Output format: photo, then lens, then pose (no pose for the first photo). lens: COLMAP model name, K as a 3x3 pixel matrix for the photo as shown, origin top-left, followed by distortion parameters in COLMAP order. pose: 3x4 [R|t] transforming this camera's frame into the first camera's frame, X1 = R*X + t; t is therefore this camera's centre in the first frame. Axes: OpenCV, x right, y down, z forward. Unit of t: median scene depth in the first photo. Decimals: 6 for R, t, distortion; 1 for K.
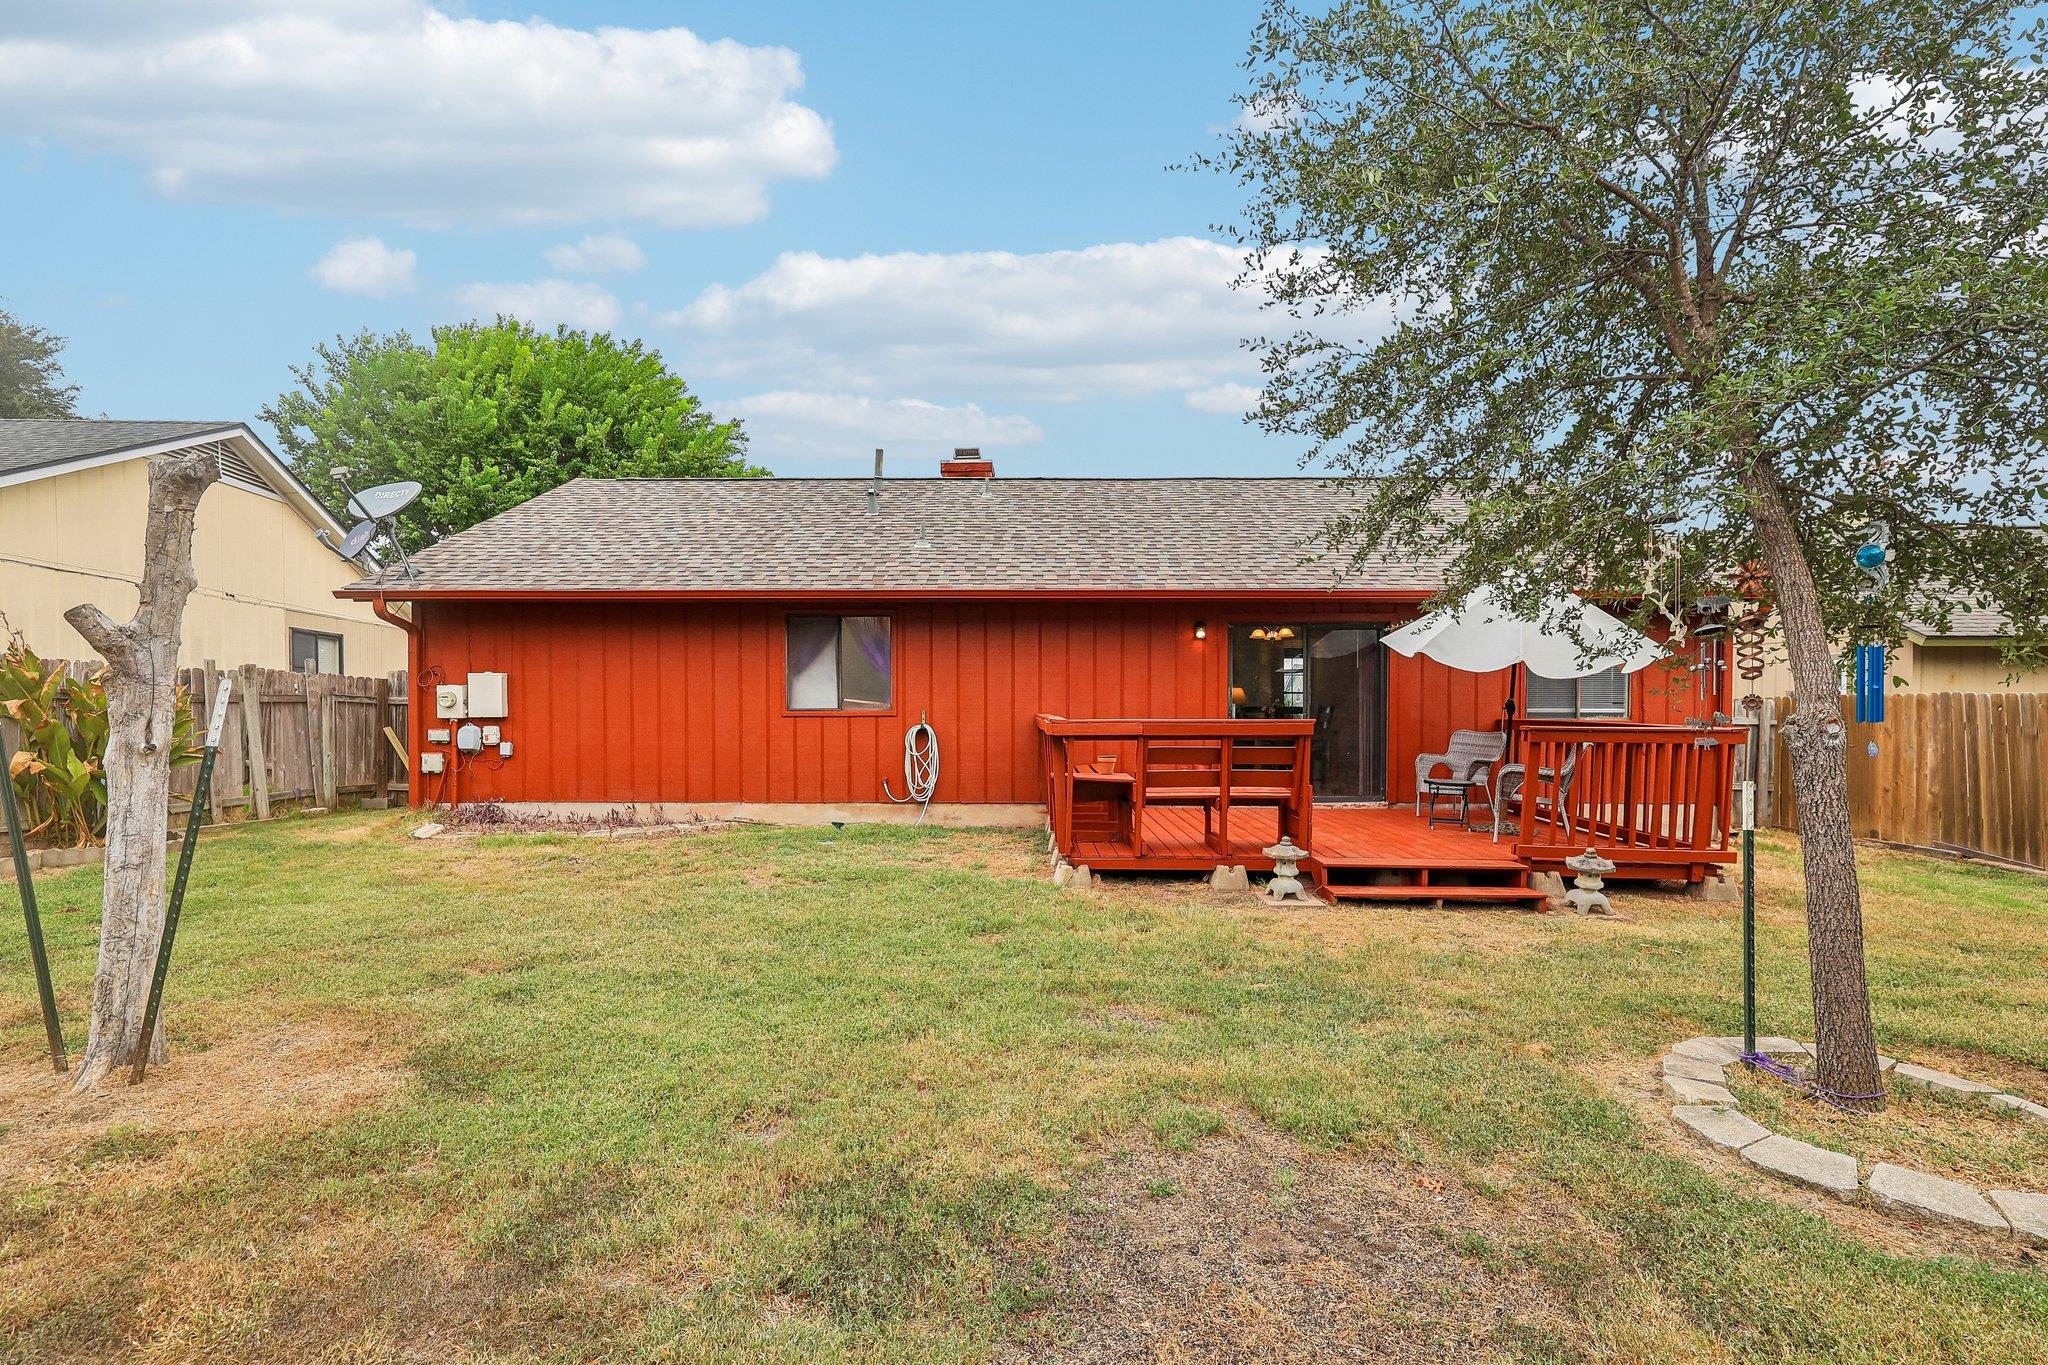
lens RADIAL K [[869.5, 0, 1036.7], [0, 869.5, 708.8], [0, 0, 1]] dist [-0.002260, 0.000893]
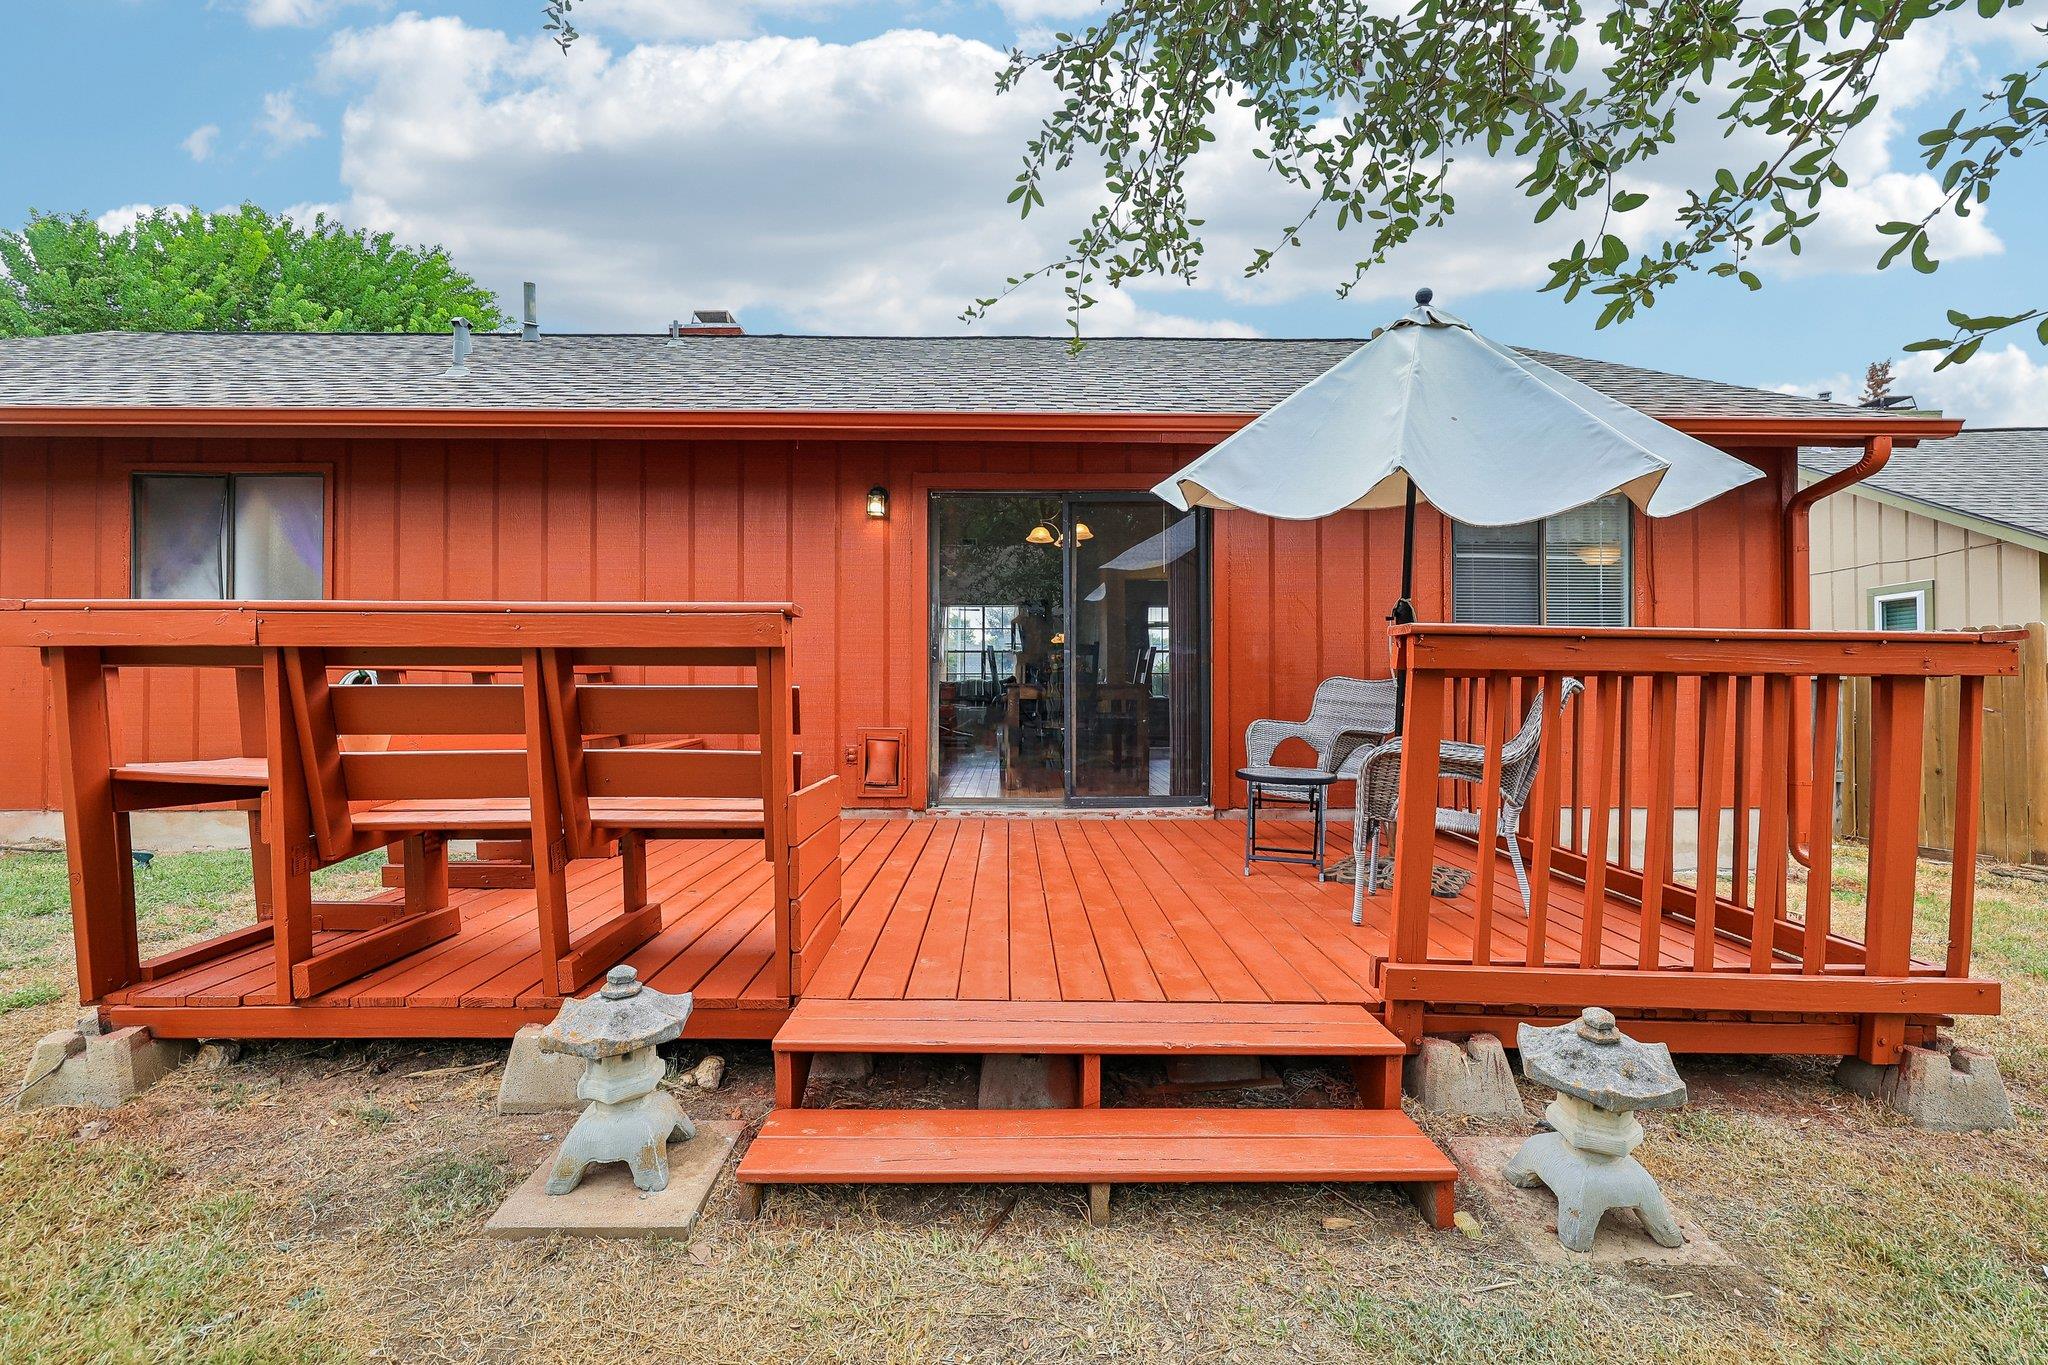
lens RADIAL K [[860.8, 0, 1028.0], [0, 860.8, 680.1], [0, 0, 1]] dist [0.001447, 0.000593]
pose [[0.999792, 0.000224, 0.020397, 0.284464], [0.000033, 0.999921, -0.012603, 0.032854], [-0.020399, 0.012601, 0.999713, 0.461255]]
